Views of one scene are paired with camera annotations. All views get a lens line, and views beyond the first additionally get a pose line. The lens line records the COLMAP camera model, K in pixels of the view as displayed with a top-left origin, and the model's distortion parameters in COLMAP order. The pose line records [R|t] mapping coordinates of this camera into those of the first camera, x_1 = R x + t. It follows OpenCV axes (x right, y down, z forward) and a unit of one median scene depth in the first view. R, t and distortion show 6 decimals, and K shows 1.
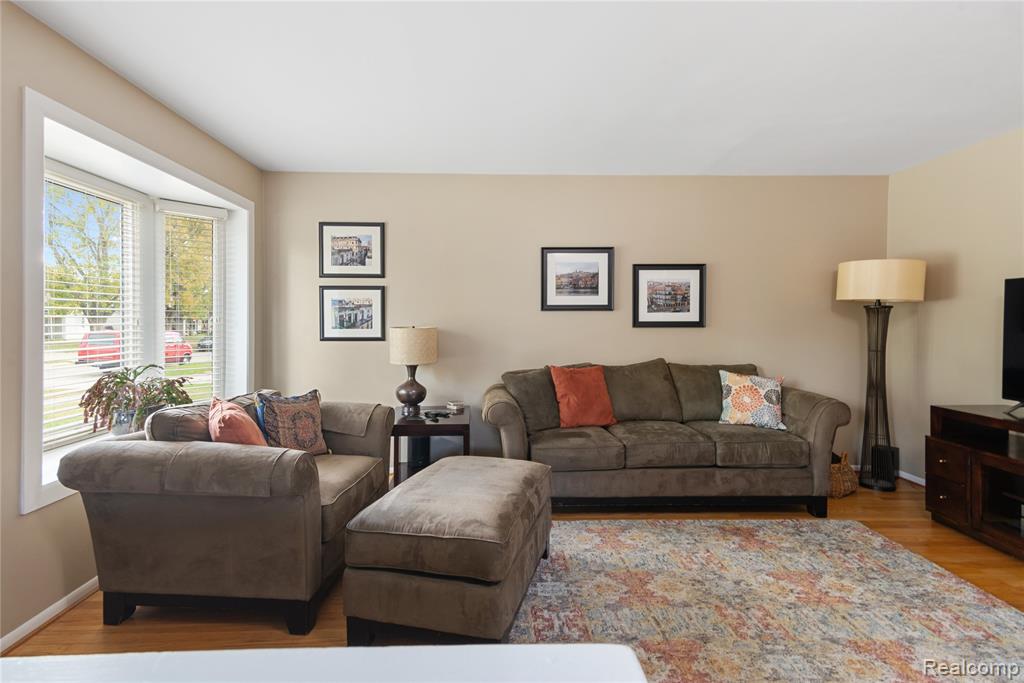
lens RADIAL K [[494.2, 0, 503.2], [0, 494.2, 323.3], [0, 0, 1]] dist [0.013714, 0.000498]
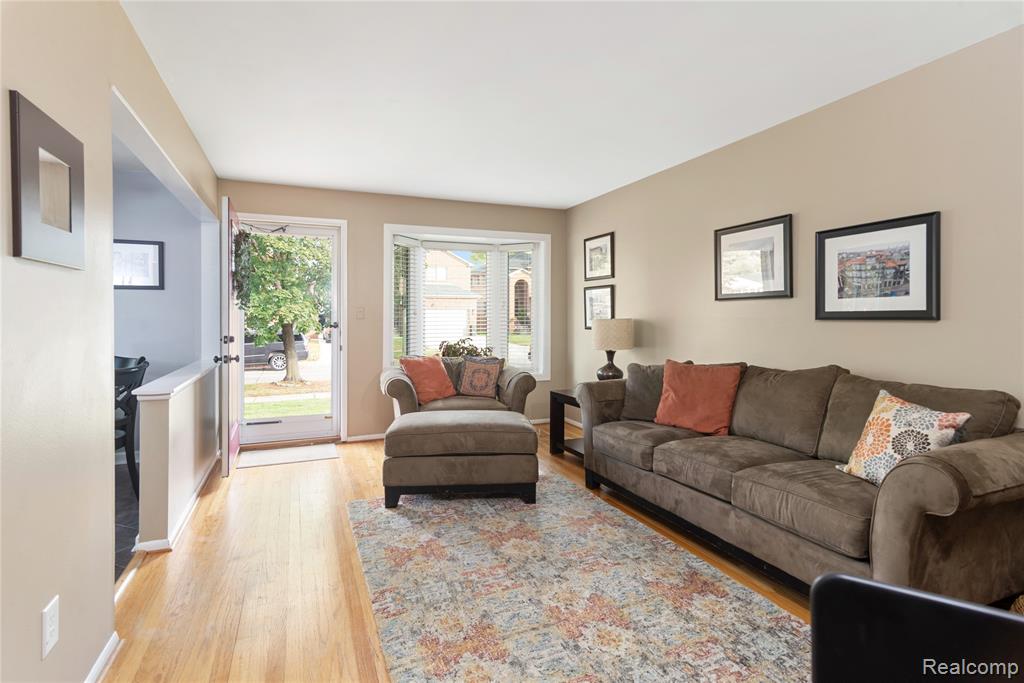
lens RADIAL K [[498.6, 0, 495.0], [0, 498.6, 311.1], [0, 0, 1]] dist [0.004549, 0.000289]
pose [[0.347822, -0.012644, -0.937475, 0.896931], [0.000163, 0.999910, -0.013426, 0.006116], [0.937561, 0.004517, 0.347792, 0.353614]]
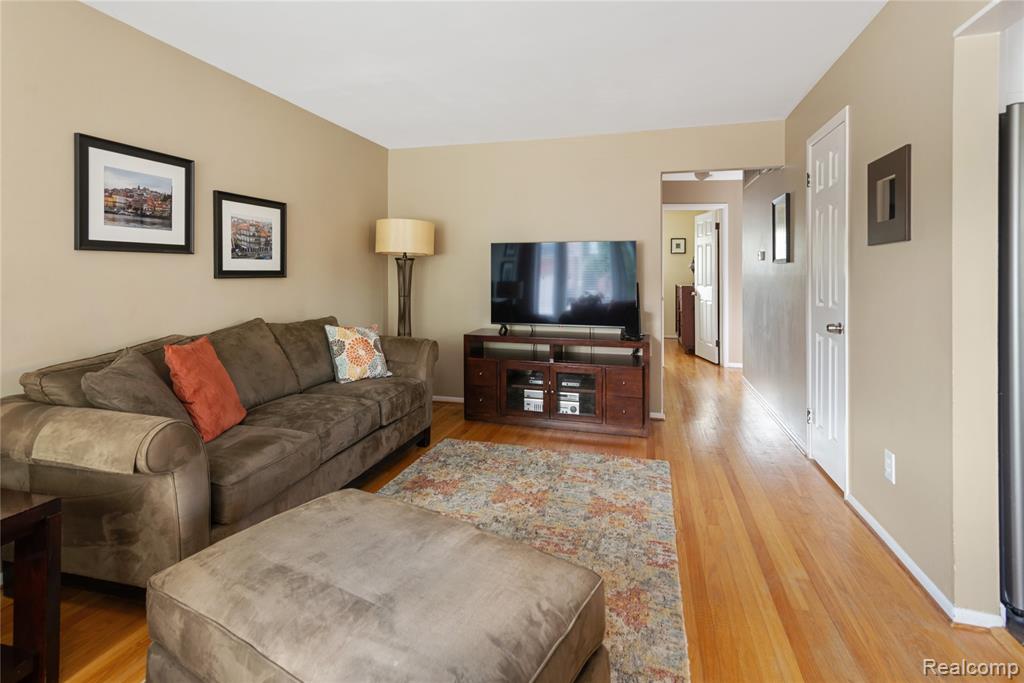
lens RADIAL K [[511.0, 0, 499.0], [0, 511.0, 272.4], [0, 0, 1]] dist [0.014625, 0.000051]
pose [[0.303071, 0.000583, 0.952968, -0.368295], [-0.001175, 0.999999, -0.000239, -0.001114], [-0.952967, -0.001047, 0.303071, 0.442344]]
